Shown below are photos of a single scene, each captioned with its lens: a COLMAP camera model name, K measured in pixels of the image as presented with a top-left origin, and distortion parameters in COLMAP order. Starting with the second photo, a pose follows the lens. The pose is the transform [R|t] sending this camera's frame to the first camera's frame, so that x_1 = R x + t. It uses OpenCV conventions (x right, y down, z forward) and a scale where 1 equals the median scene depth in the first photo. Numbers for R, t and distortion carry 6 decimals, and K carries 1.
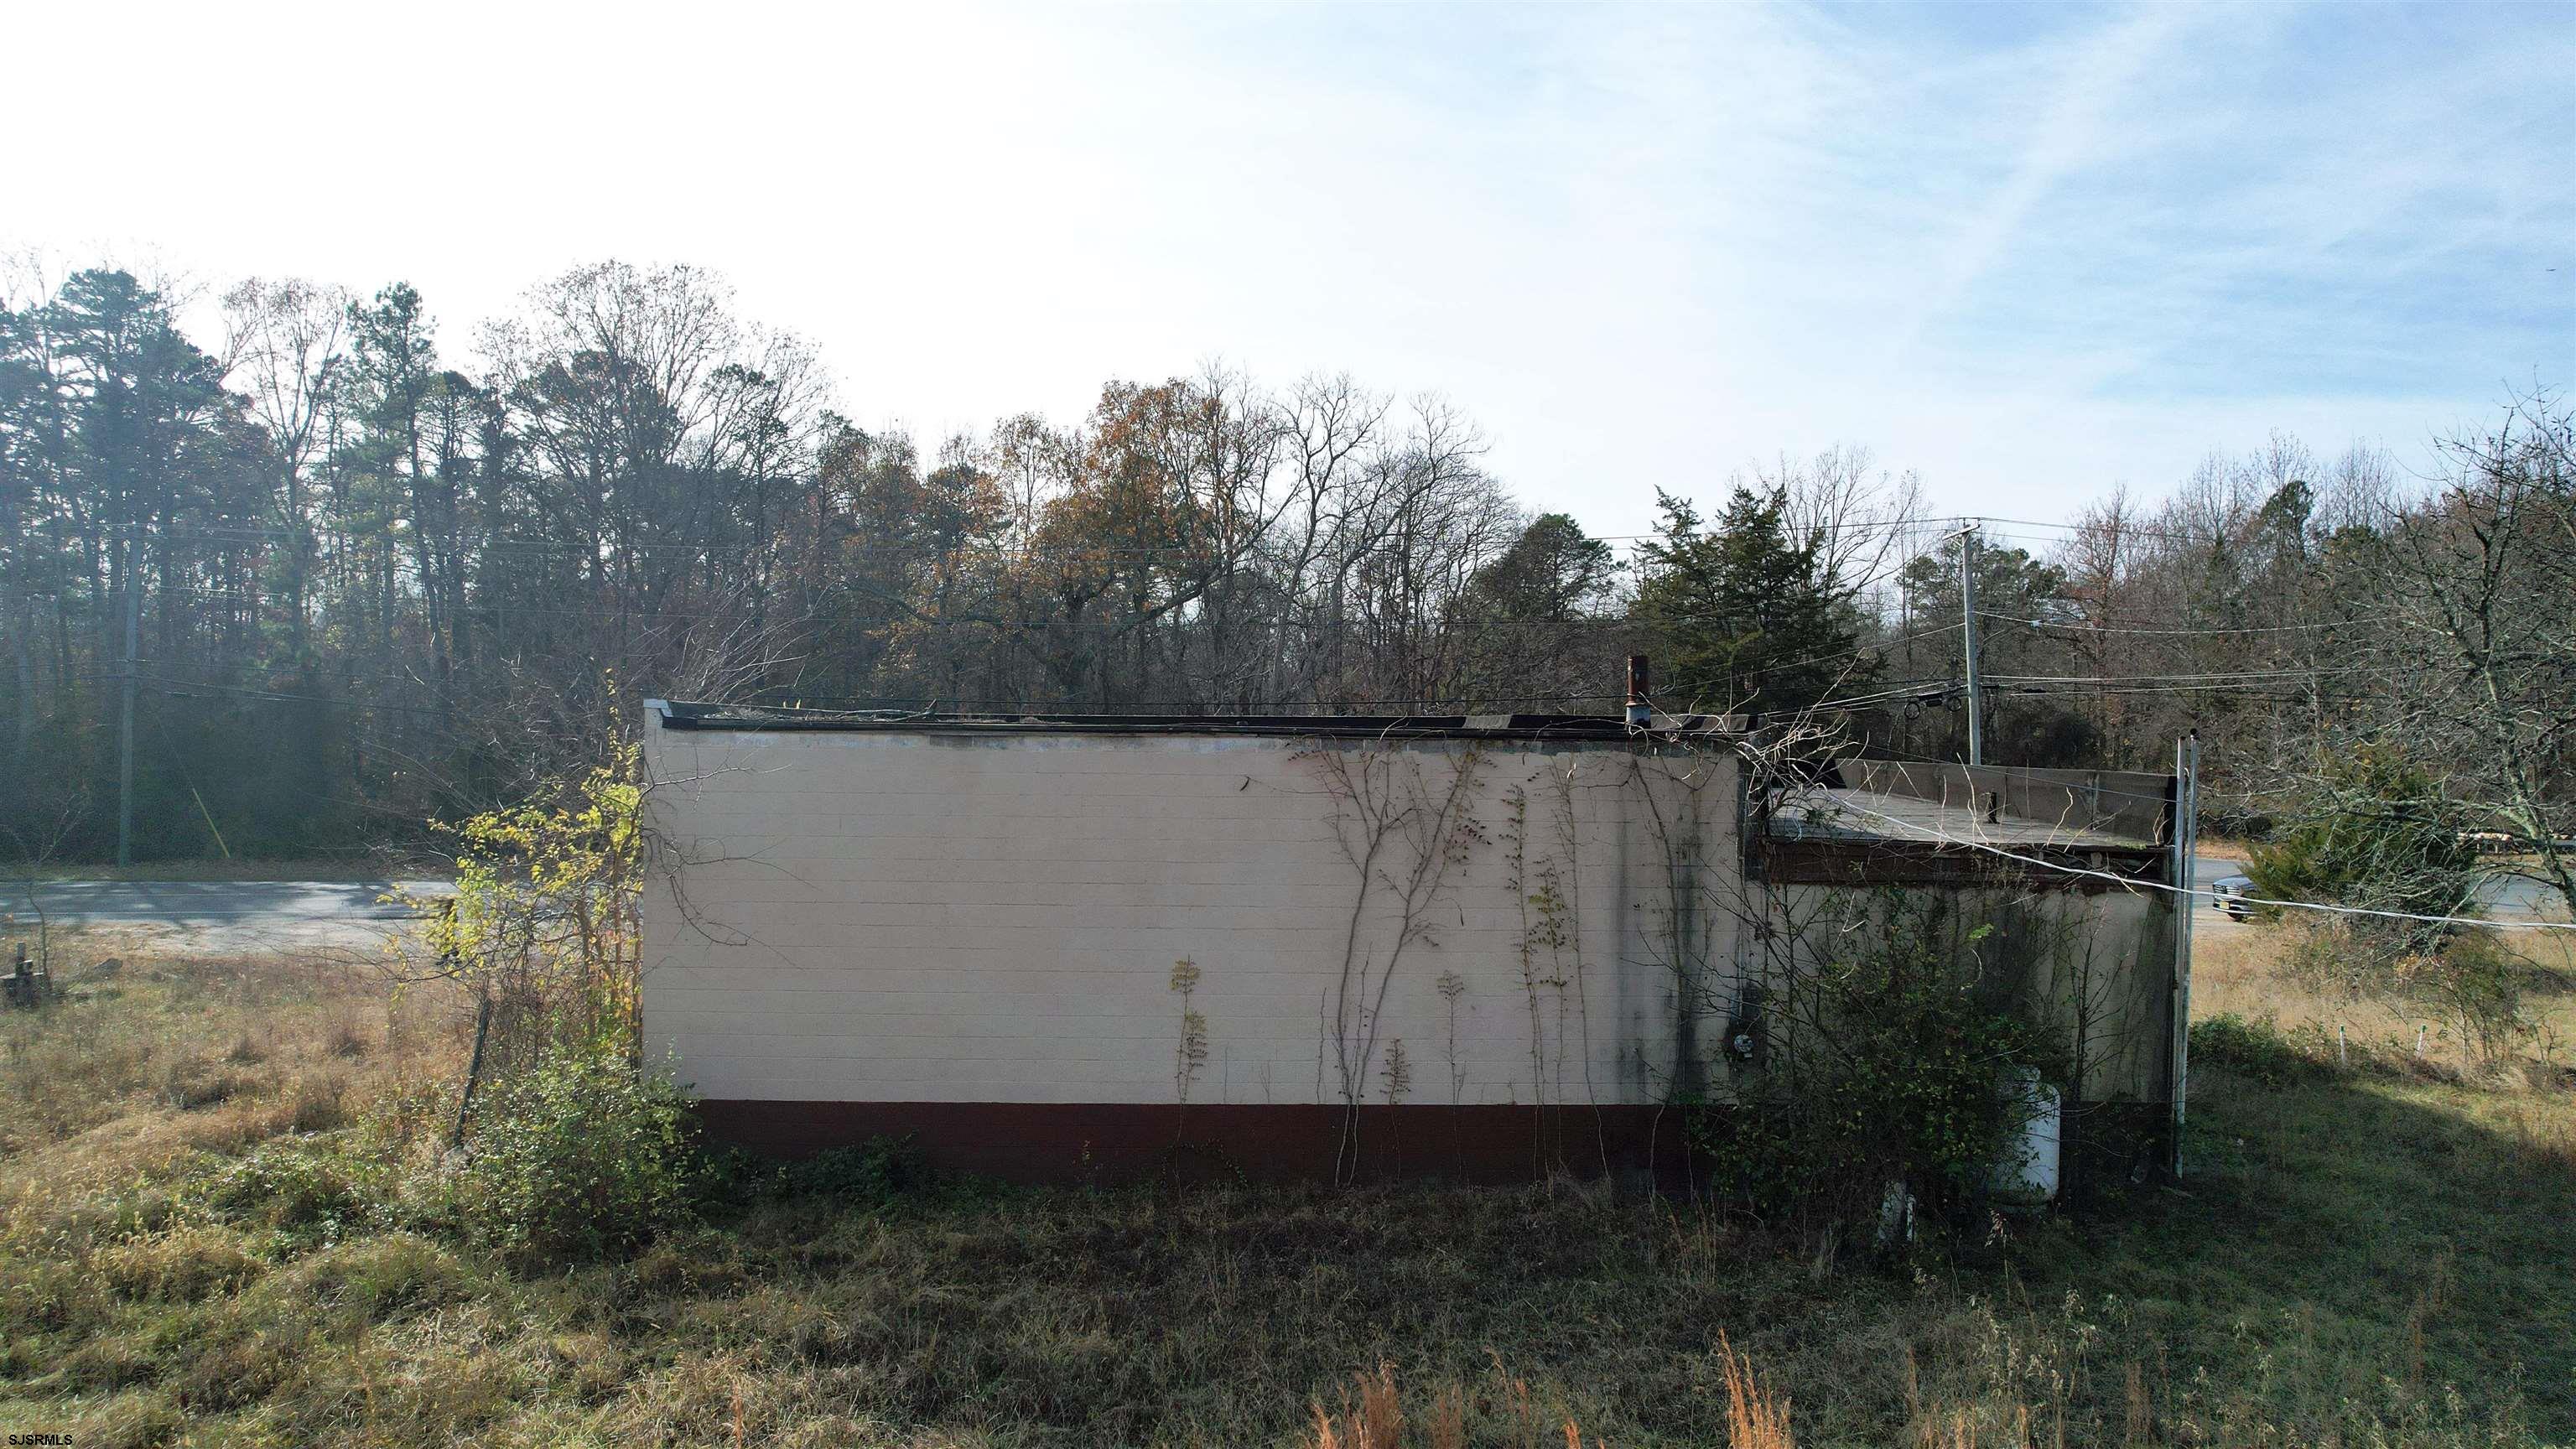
lens RADIAL K [[1654.8, 0, 1291.9], [0, 1654.8, 732.2], [0, 0, 1]] dist [-0.047929, 0.015656]
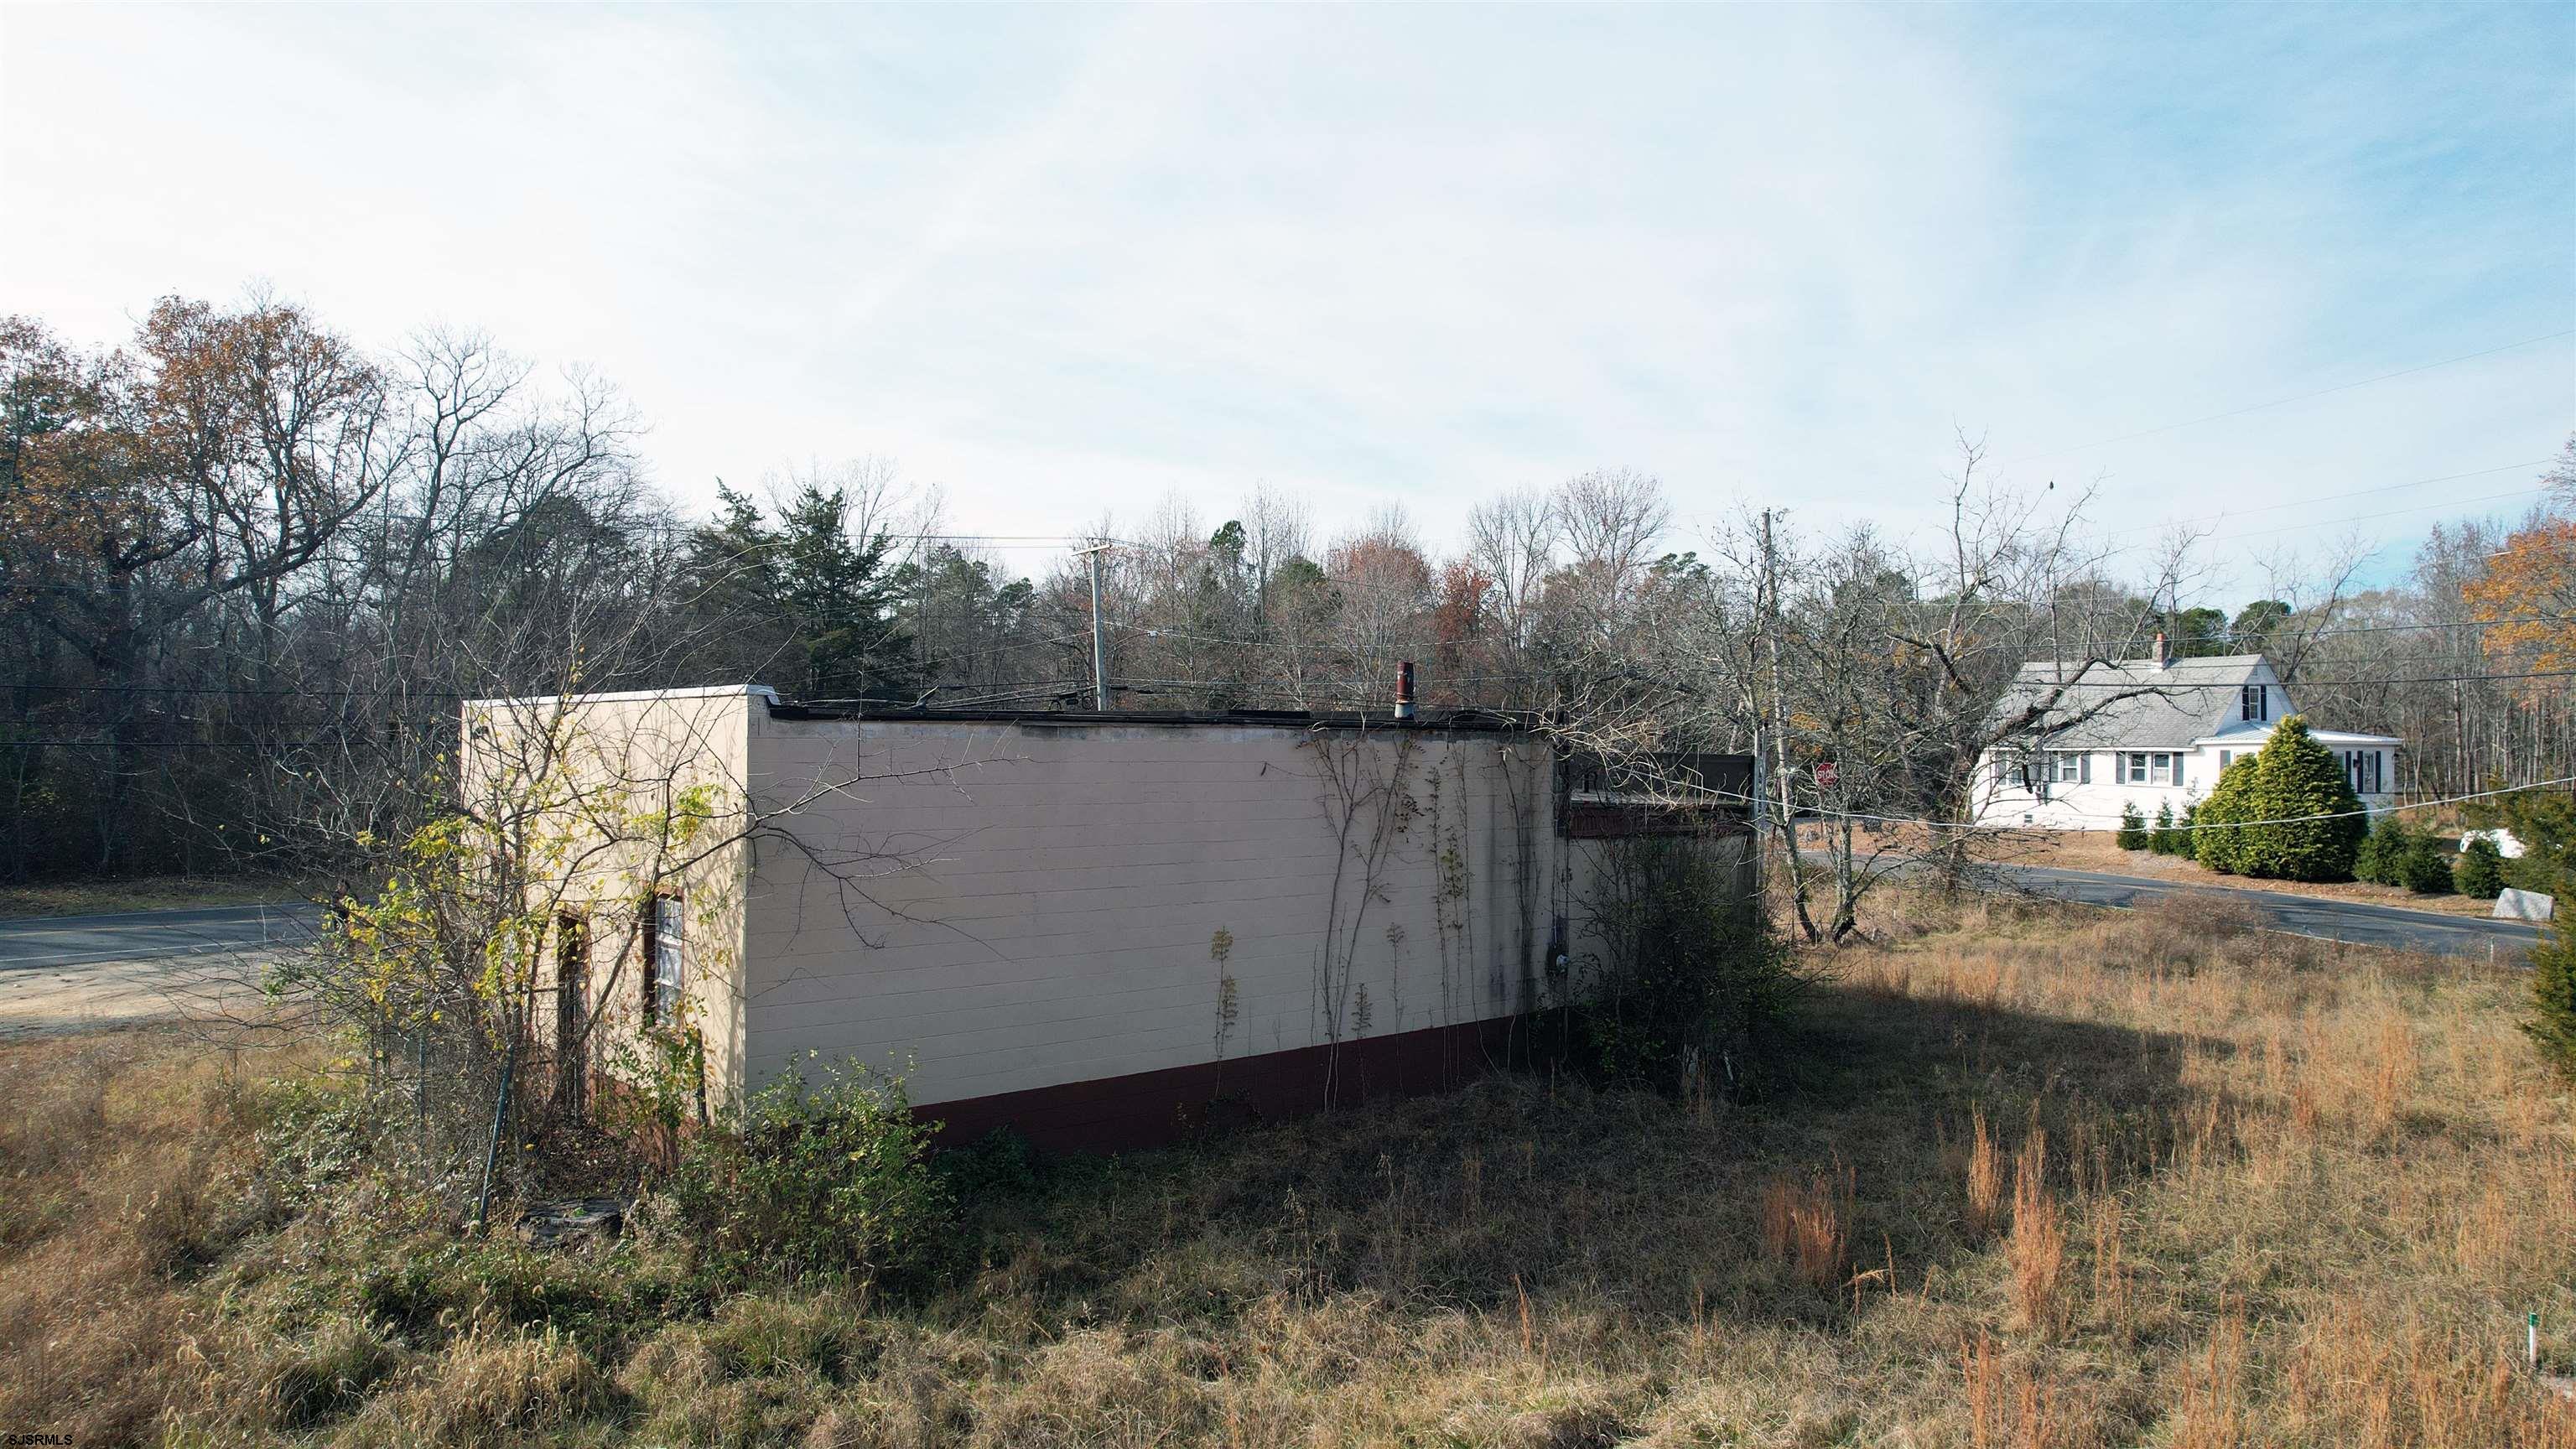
lens RADIAL K [[1654.8, 0, 1302.6], [0, 1654.8, 733.6], [0, 0, 1]] dist [-0.047929, 0.015656]
pose [[0.775294, -0.001744, 0.631598, -0.712608], [0.000300, 0.999997, 0.002393, 0.004342], [-0.631601, -0.001666, 0.775292, 0.111698]]
